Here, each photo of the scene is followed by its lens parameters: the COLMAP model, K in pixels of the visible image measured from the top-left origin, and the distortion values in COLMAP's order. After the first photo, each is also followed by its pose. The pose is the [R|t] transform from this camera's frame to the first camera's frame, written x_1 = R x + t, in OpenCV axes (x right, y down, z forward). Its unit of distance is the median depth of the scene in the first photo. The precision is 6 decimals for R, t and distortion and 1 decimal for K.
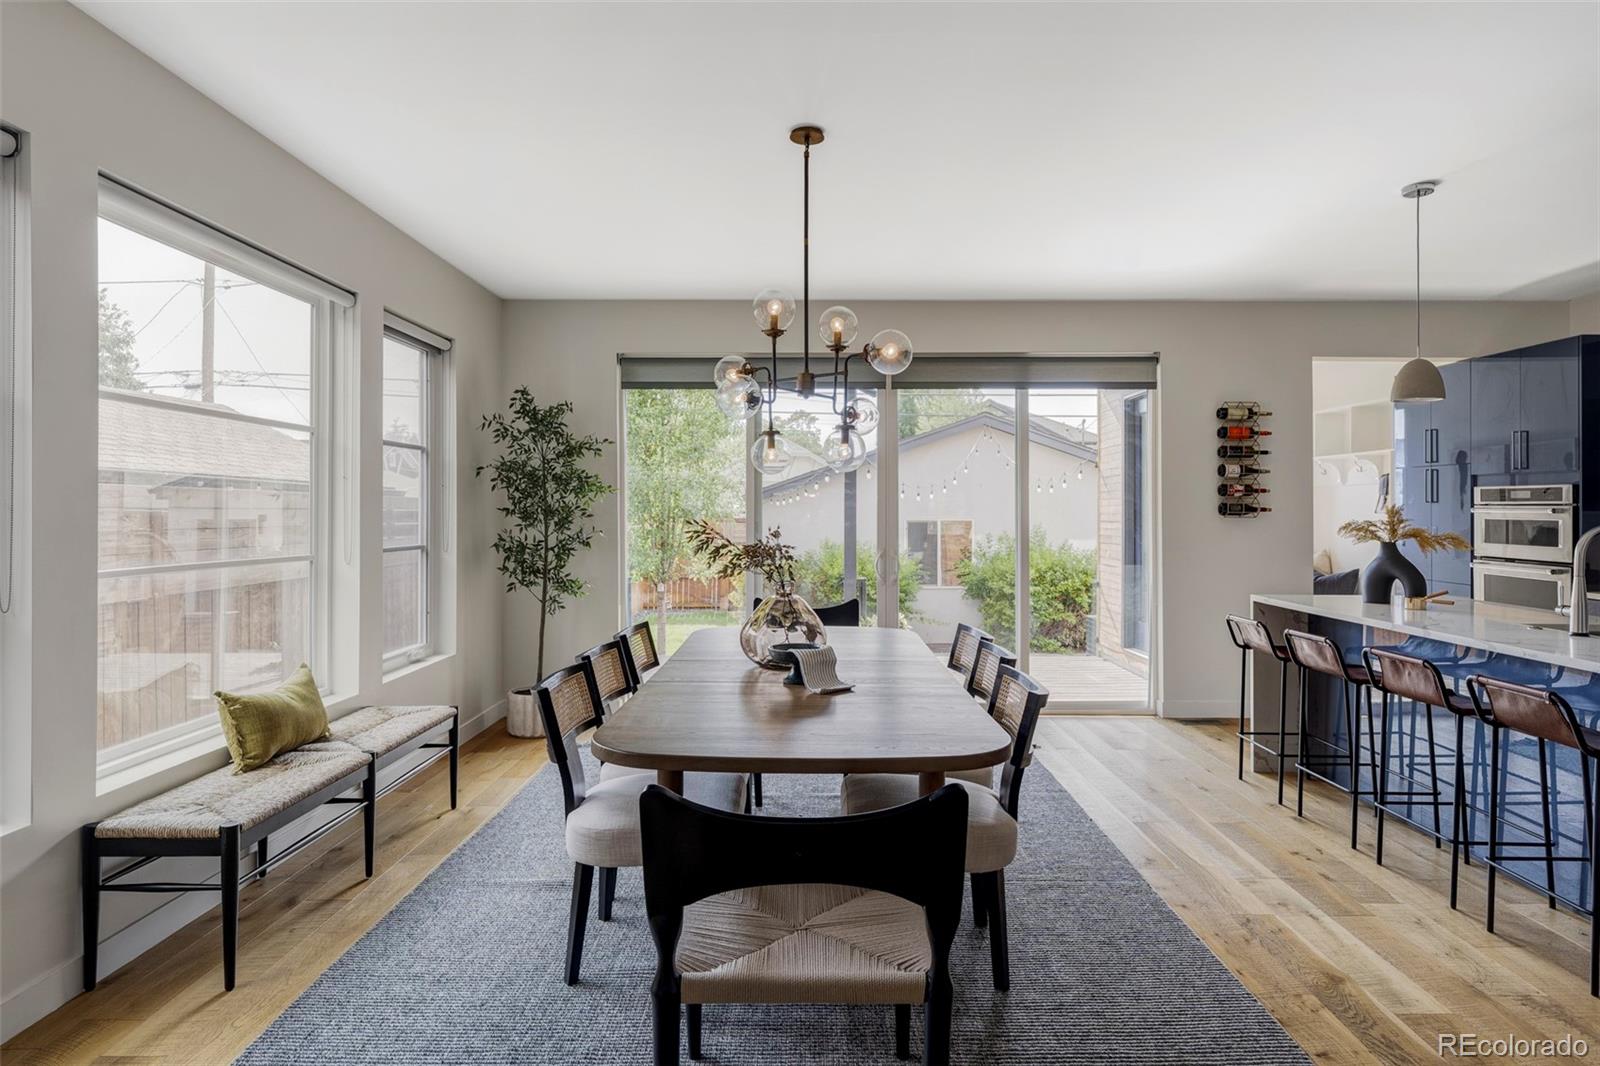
lens RADIAL K [[901.6, 0, 803.1], [0, 901.6, 505.4], [0, 0, 1]] dist [-0.007972, 0.000377]
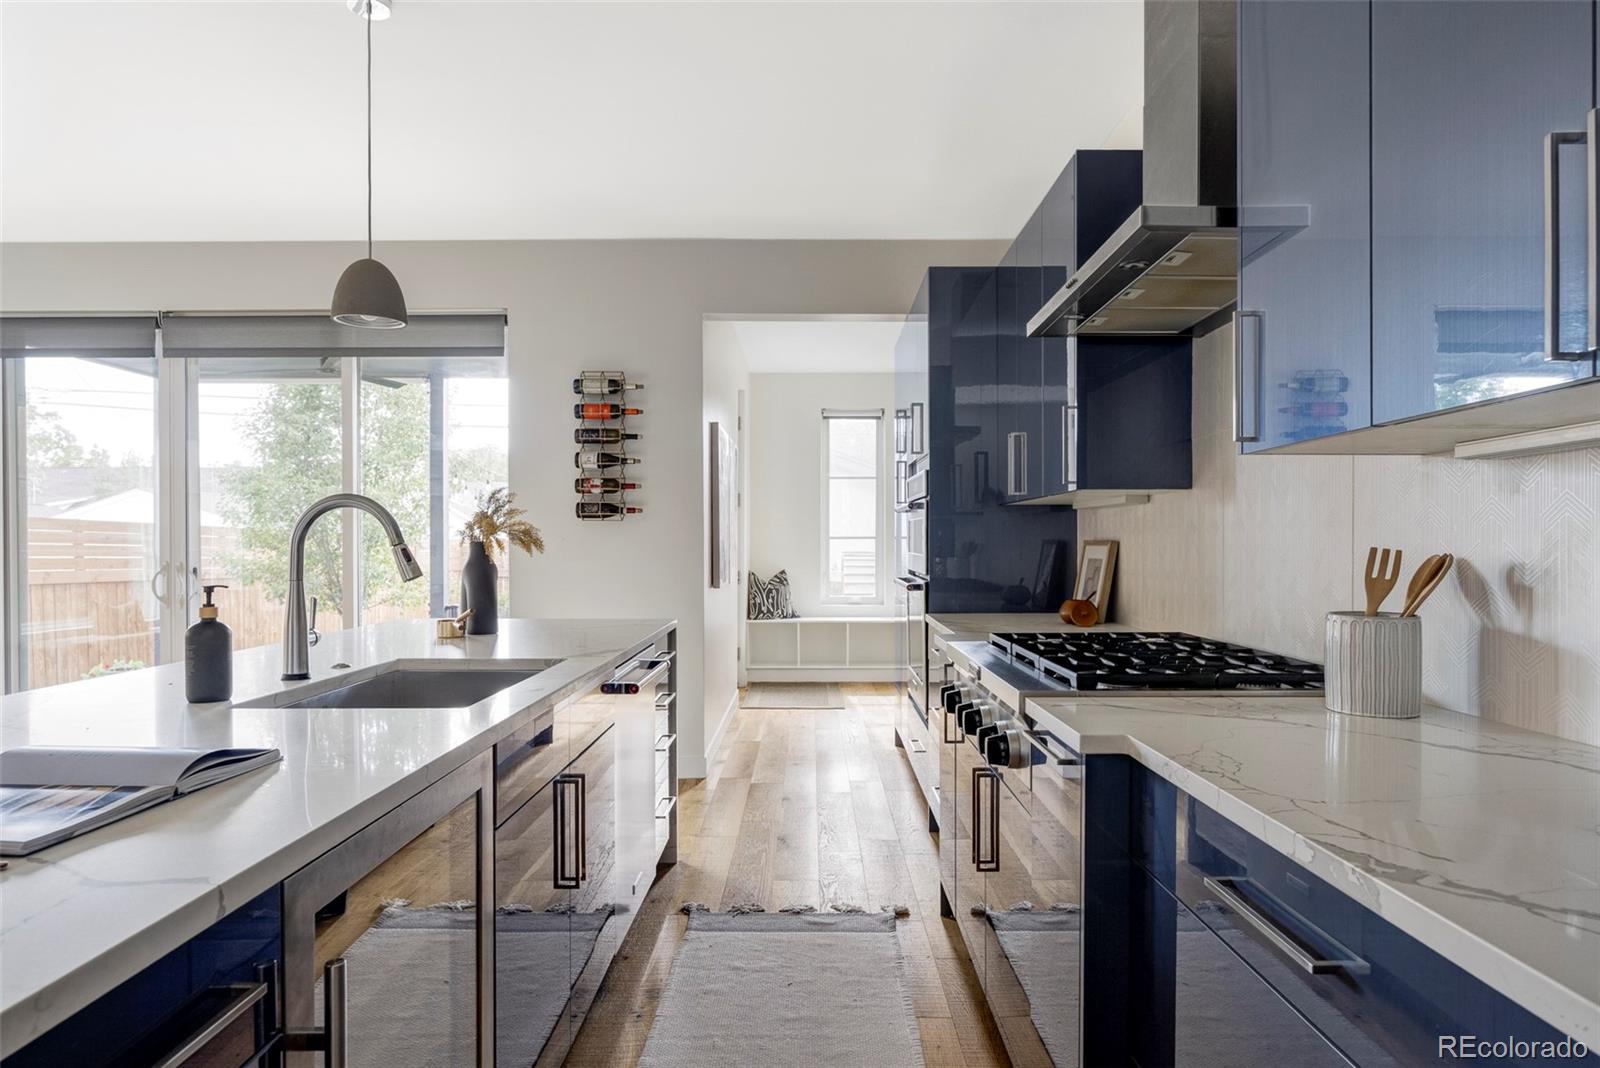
lens RADIAL K [[901.6, 0, 828.4], [0, 901.6, 537.5], [0, 0, 1]] dist [-0.007972, 0.000377]
pose [[0.999753, -0.004892, 0.021674, 0.703021], [0.004881, 0.999988, 0.000579, 0.030362], [-0.021676, -0.000473, 0.999765, 0.232054]]
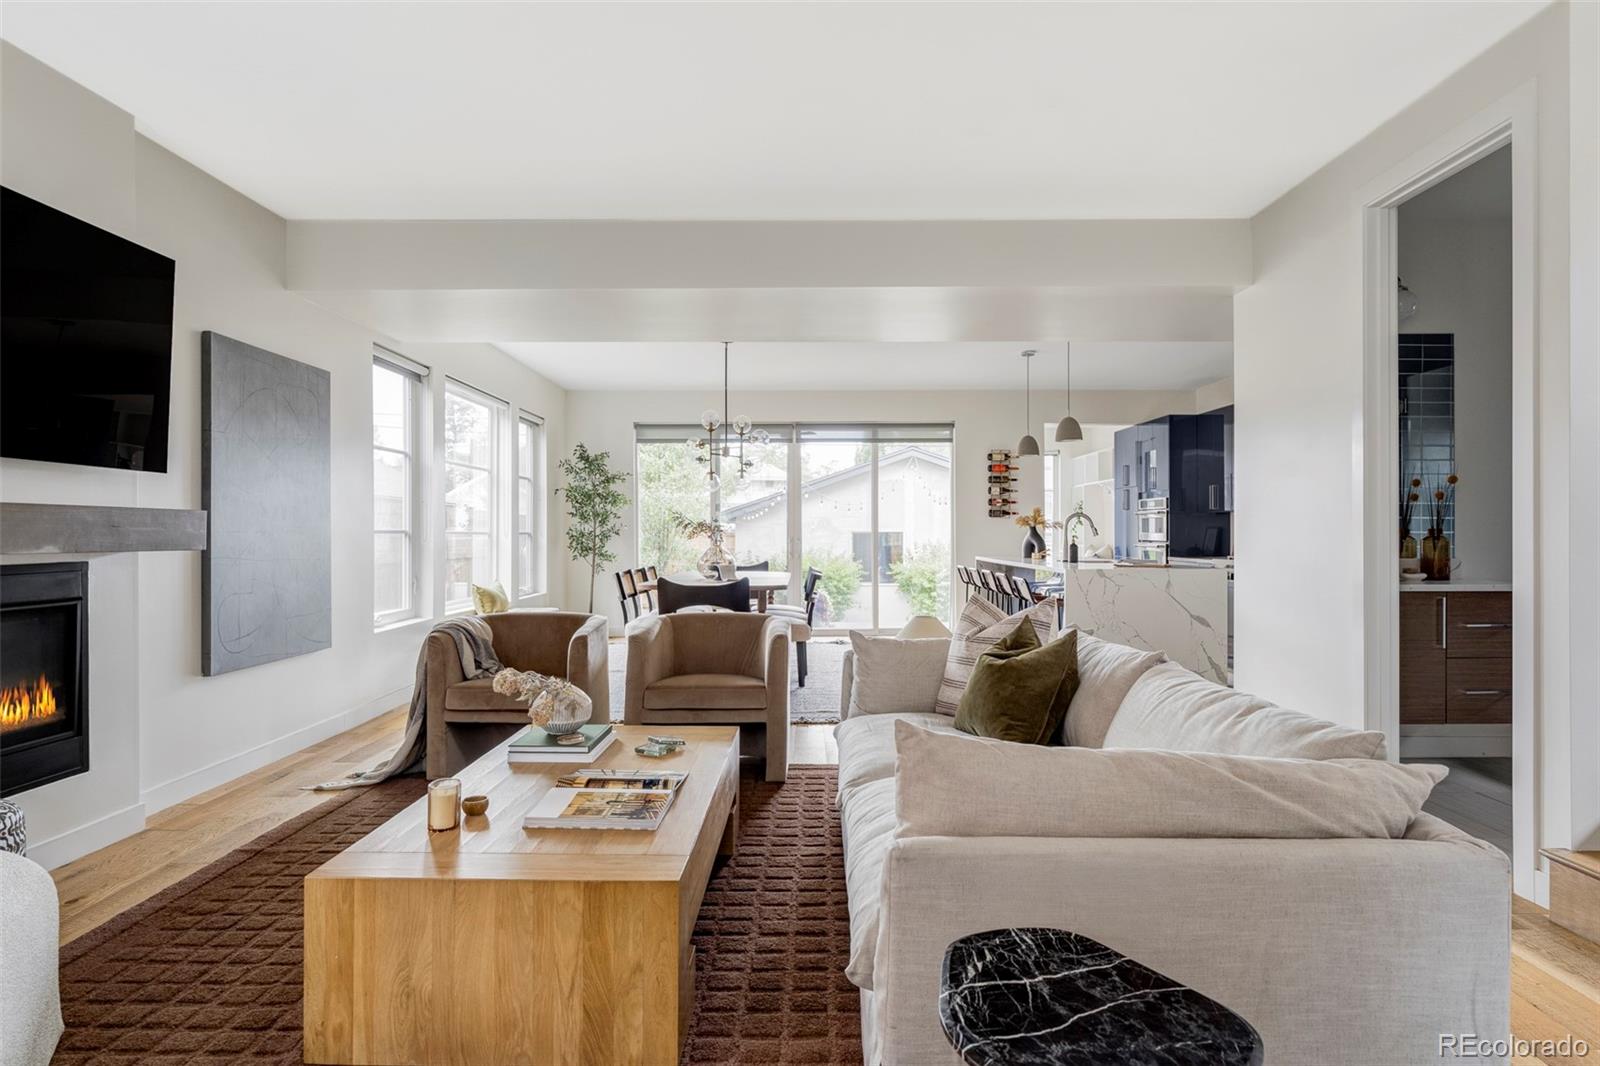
lens RADIAL K [[901.6, 0, 784.9], [0, 901.6, 531.7], [0, 0, 1]] dist [-0.007972, 0.000377]
pose [[0.999904, -0.001411, -0.013800, 0.108563], [0.001453, 0.999994, 0.003043, 0.035375], [0.013795, -0.003063, 0.999900, -0.746572]]
